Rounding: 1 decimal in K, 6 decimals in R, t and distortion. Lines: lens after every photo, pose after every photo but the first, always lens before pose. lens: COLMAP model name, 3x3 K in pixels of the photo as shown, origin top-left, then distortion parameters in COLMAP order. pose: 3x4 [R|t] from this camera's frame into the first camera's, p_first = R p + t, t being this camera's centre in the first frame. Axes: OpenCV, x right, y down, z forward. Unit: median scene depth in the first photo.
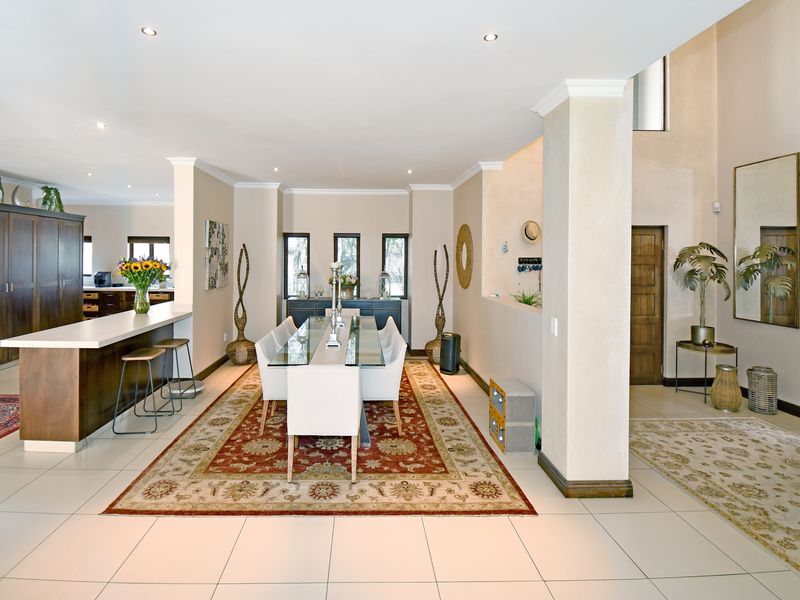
lens RADIAL K [[472.3, 0, 389.6], [0, 472.3, 264.5], [0, 0, 1]] dist [0.001254, -0.018547]
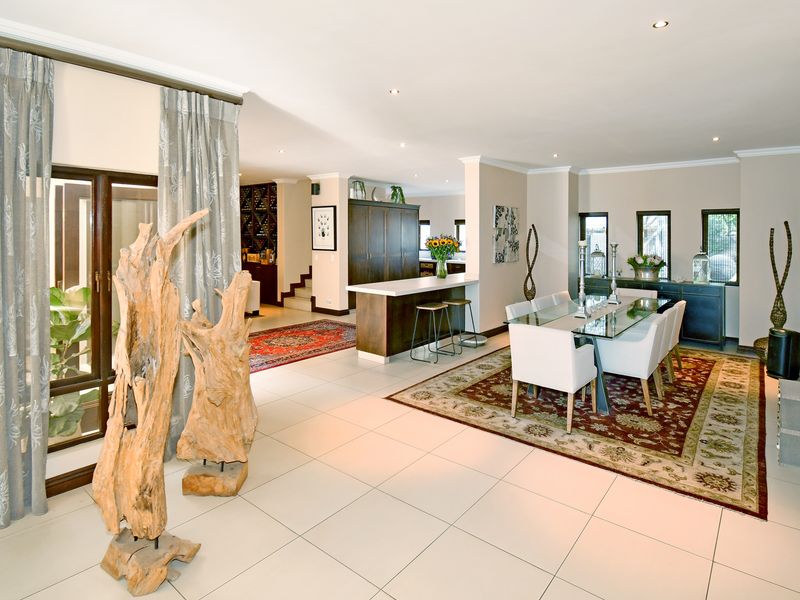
lens RADIAL K [[472.3, 0, 389.6], [0, 472.3, 264.5], [0, 0, 1]] dist [0.001254, -0.018547]
pose [[0.751856, 0.039218, -0.658160, 0.222767], [-0.011136, 0.998842, 0.046797, 0.003682], [0.659234, -0.027855, 0.751422, -0.088397]]
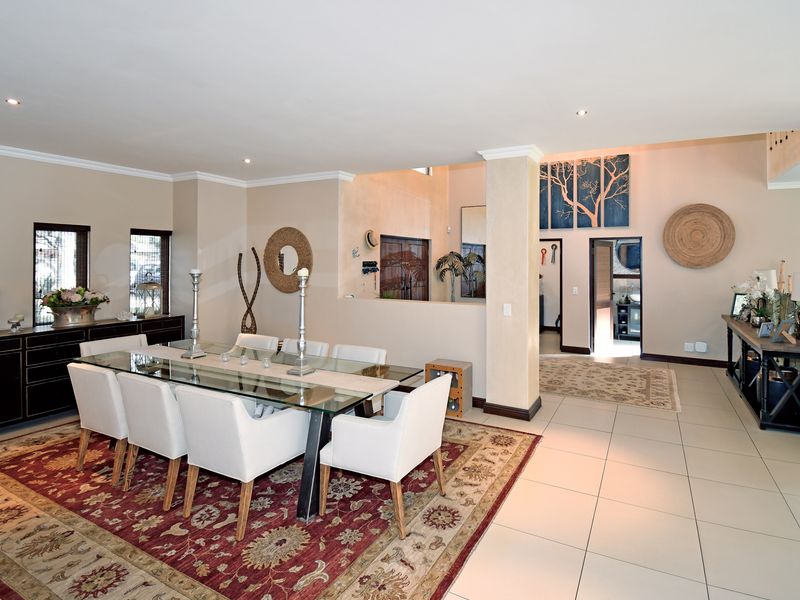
lens RADIAL K [[338.9, 0, 568.9], [0, 338.9, 262.9], [0, 0, 1]] dist [-0.001672, -0.001042]
pose [[0.406007, -0.005949, 0.913850, -0.405759], [0.012194, 0.999925, 0.001092, -0.008712], [-0.913788, 0.010700, 0.406049, 0.318453]]
